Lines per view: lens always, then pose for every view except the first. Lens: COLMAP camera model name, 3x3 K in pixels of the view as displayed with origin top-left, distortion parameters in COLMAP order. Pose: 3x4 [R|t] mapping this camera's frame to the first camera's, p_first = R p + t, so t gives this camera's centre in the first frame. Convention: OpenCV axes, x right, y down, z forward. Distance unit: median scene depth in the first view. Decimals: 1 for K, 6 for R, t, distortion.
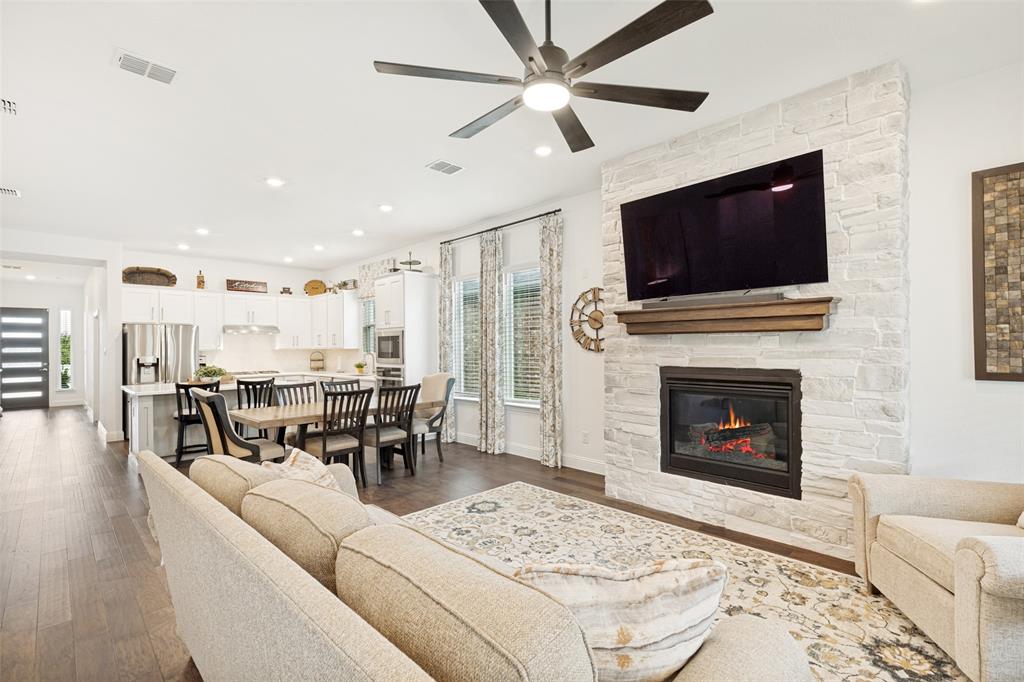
lens RADIAL K [[463.0, 0, 507.8], [0, 463.0, 343.9], [0, 0, 1]] dist [0.010716, -0.000731]
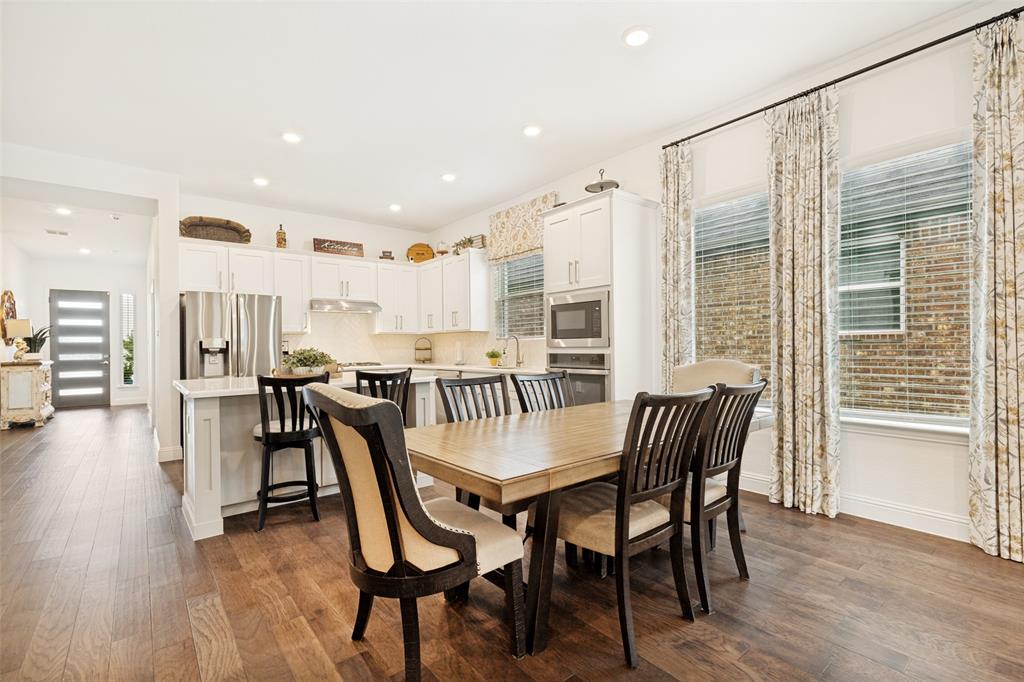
lens RADIAL K [[463.0, 0, 505.8], [0, 463.0, 342.9], [0, 0, 1]] dist [0.010716, -0.000731]
pose [[0.994679, -0.002383, -0.102991, -0.345650], [0.002324, 0.999997, -0.000692, 0.044304], [0.102993, 0.000449, 0.994682, 0.457536]]
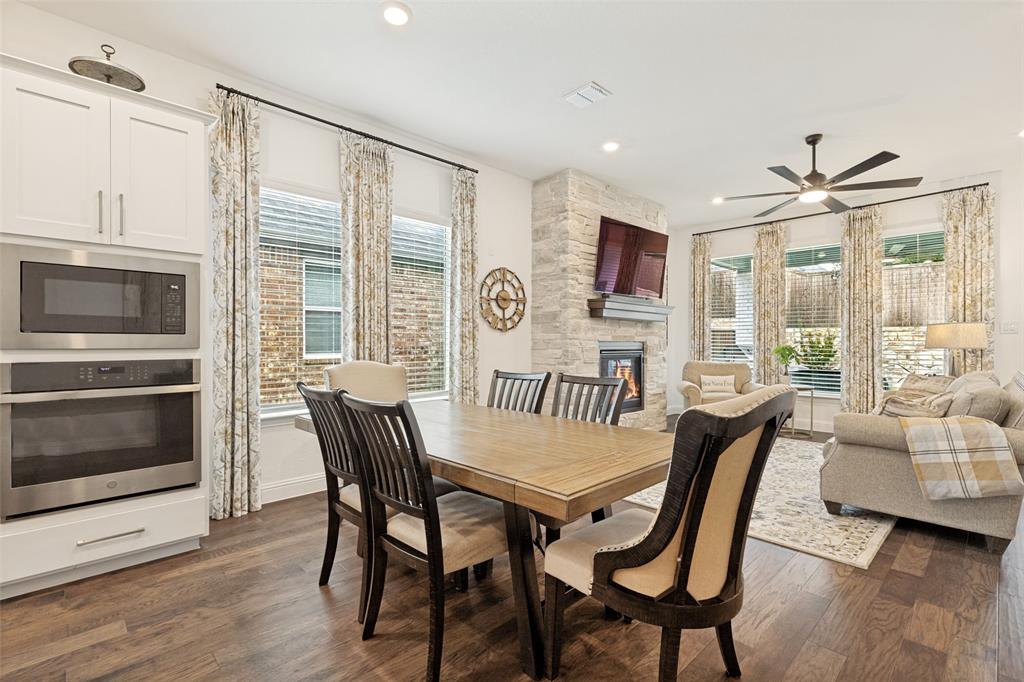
lens RADIAL K [[463.0, 0, 513.6], [0, 463.0, 343.8], [0, 0, 1]] dist [0.010716, -0.000731]
pose [[0.011810, 0.011727, 0.999861, -0.716963], [-0.005316, 0.999918, -0.011665, 0.049242], [-0.999916, -0.005178, 0.011871, 0.845675]]
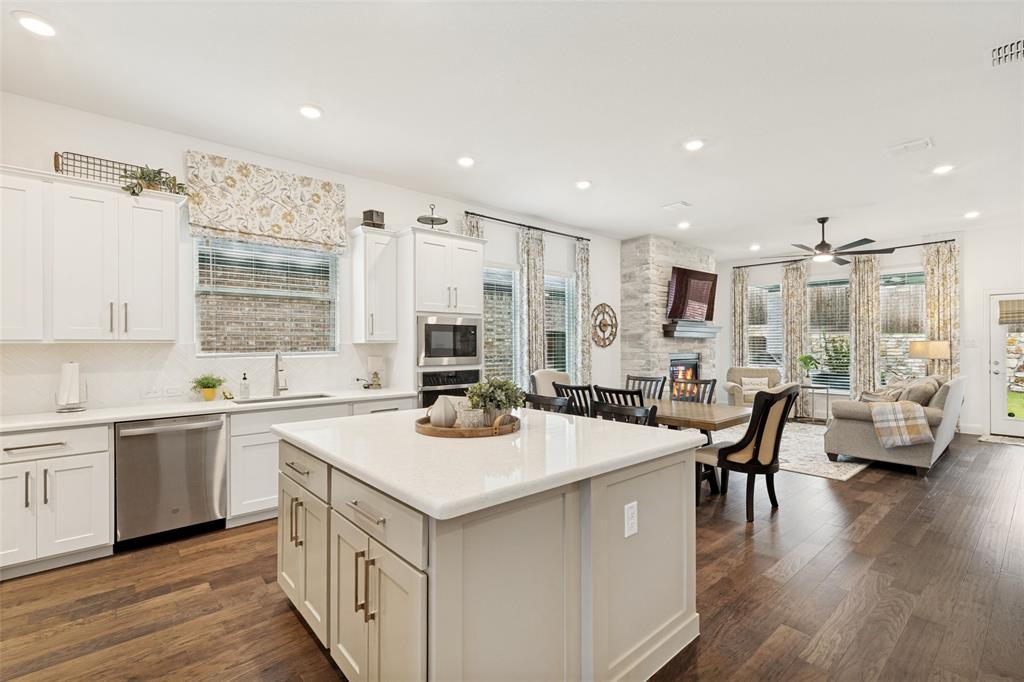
lens RADIAL K [[463.0, 0, 514.2], [0, 463.0, 344.0], [0, 0, 1]] dist [0.010716, -0.000731]
pose [[0.058271, 0.015181, 0.998185, -1.119545], [-0.001475, 0.999885, -0.015120, 0.025647], [-0.998300, -0.000591, 0.058286, 1.048317]]
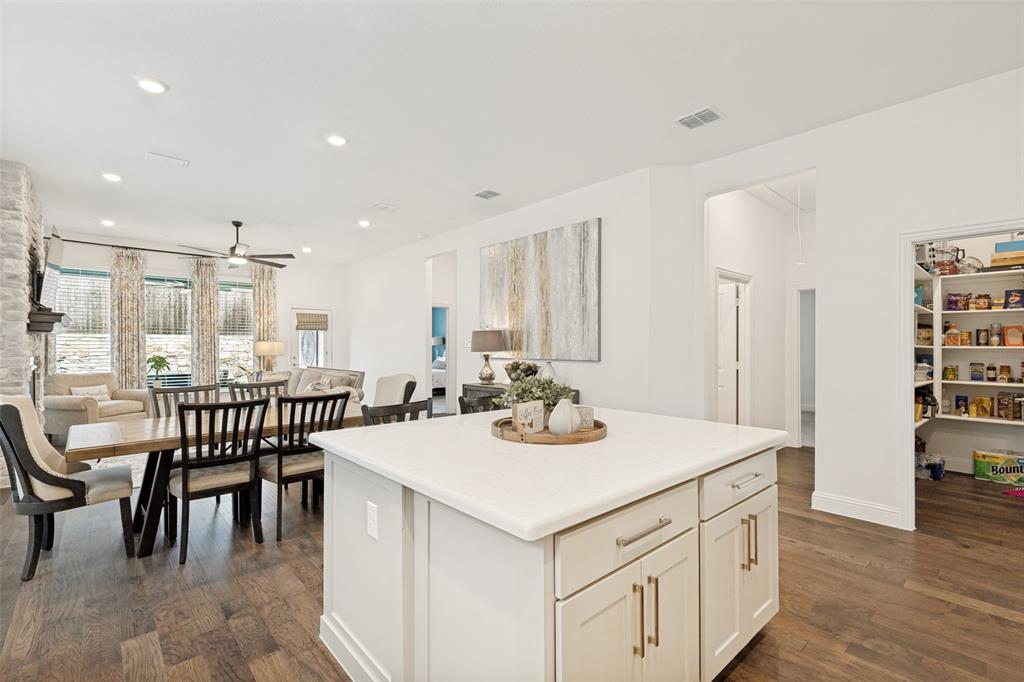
lens RADIAL K [[463.0, 0, 508.0], [0, 463.0, 344.5], [0, 0, 1]] dist [0.010716, -0.000731]
pose [[-0.998586, 0.012579, 0.051654, -0.694954], [0.012364, 0.999914, -0.004486, 0.023900], [-0.051706, -0.003841, -0.998655, 1.491424]]
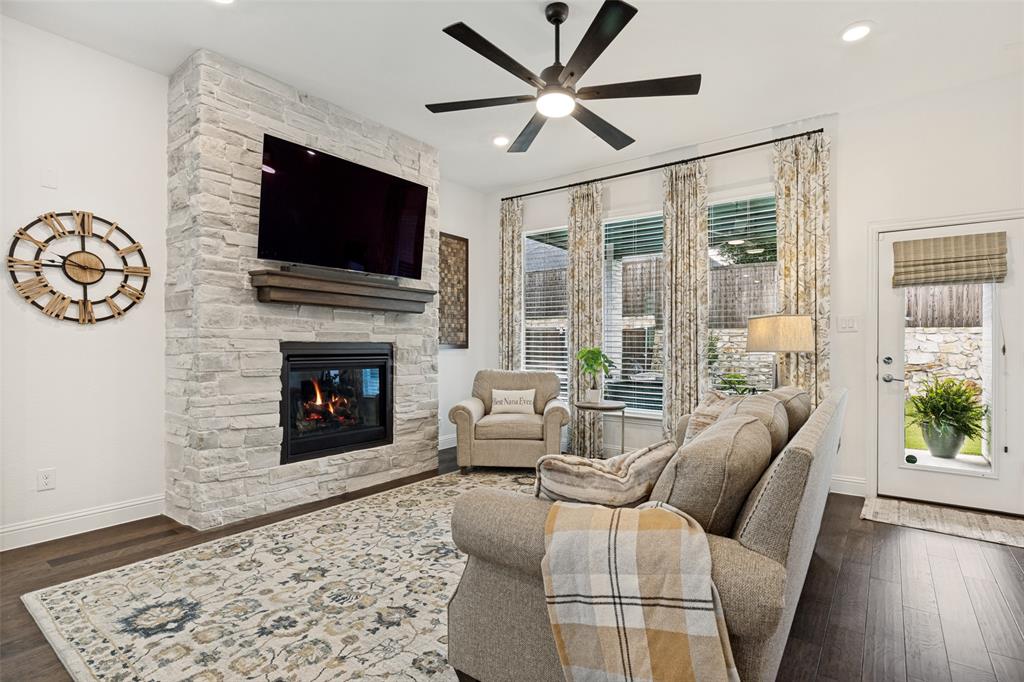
lens RADIAL K [[504.6, 0, 512.8], [0, 504.6, 344.6], [0, 0, 1]] dist [0.002251, -0.001013]
pose [[-0.152619, 0.015718, 0.988160, -0.451678], [-0.004201, 0.999854, -0.016553, 0.046058], [-0.988276, -0.006677, -0.152531, 0.493952]]
